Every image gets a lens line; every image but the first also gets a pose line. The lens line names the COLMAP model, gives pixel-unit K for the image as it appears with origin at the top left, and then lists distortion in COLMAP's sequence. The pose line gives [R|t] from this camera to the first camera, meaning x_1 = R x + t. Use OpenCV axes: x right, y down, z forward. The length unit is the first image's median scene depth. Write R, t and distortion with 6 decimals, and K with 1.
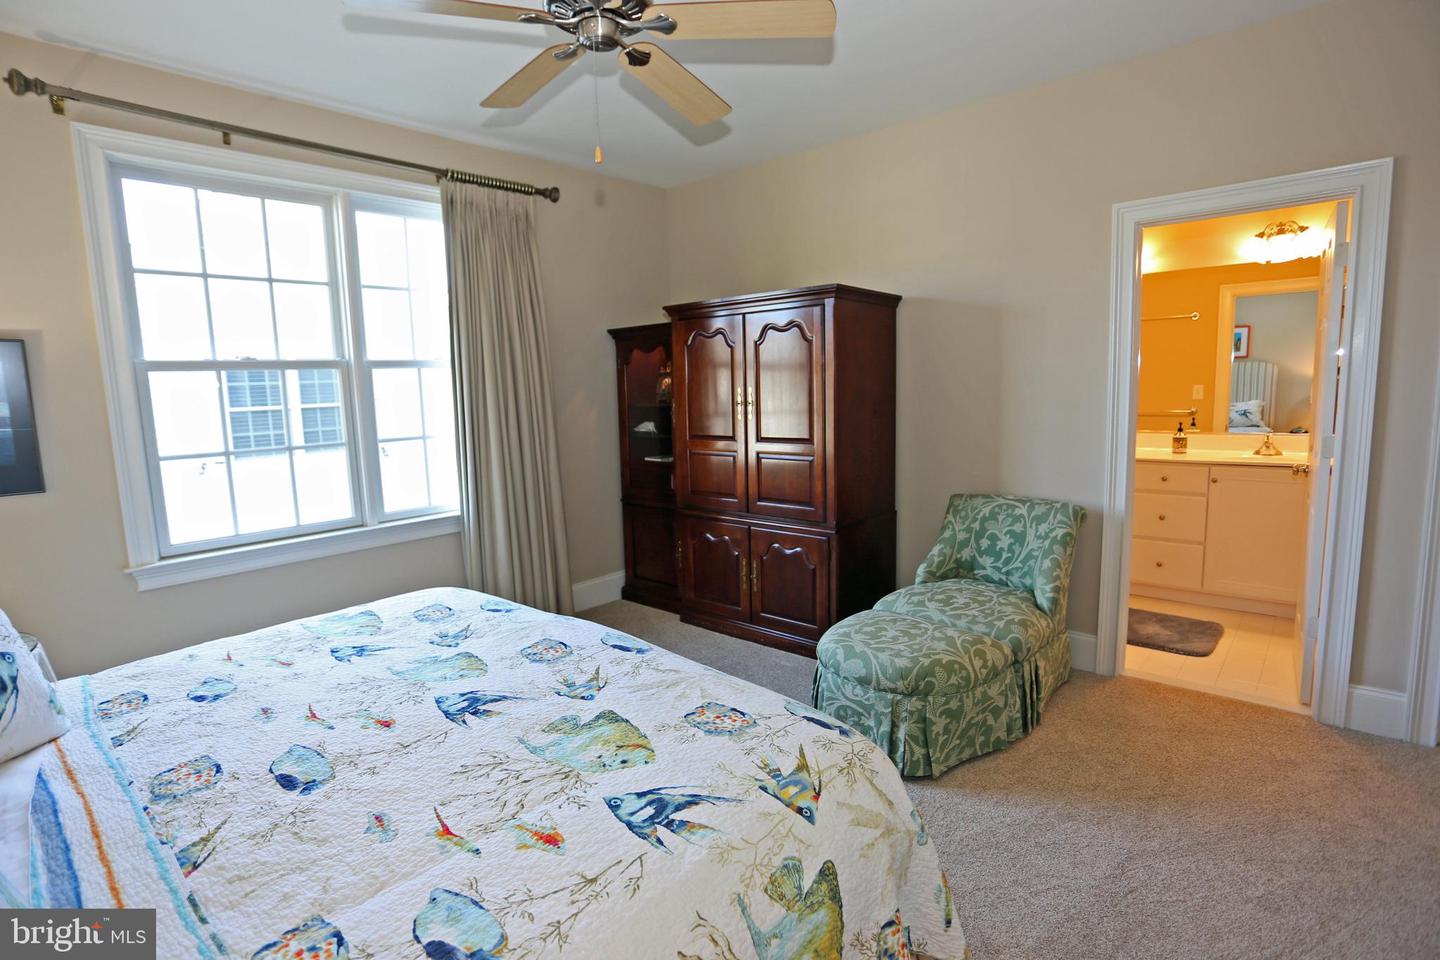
lens RADIAL K [[711.1, 0, 721.9], [0, 711.1, 469.5], [0, 0, 1]] dist [-0.067485, 0.023548]
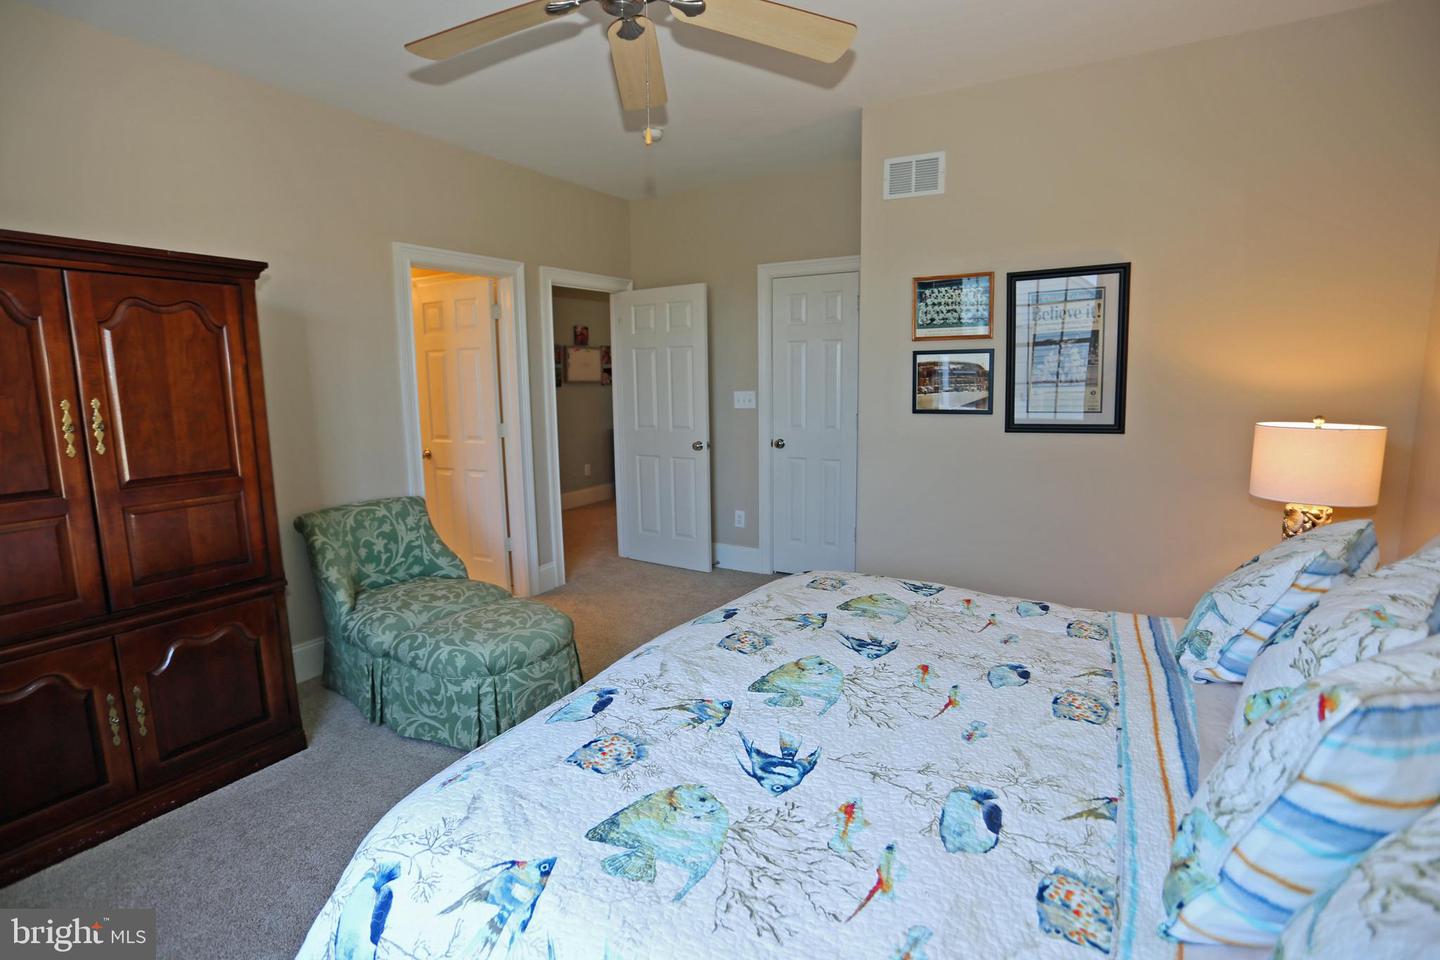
lens RADIAL K [[724.0, 0, 713.7], [0, 724.0, 474.0], [0, 0, 1]] dist [-0.071265, 0.025866]
pose [[-0.222986, -0.093540, 0.970323, -0.769766], [0.133423, 0.983090, 0.125432, -0.070381], [-0.965648, 0.157433, -0.206735, 0.777430]]
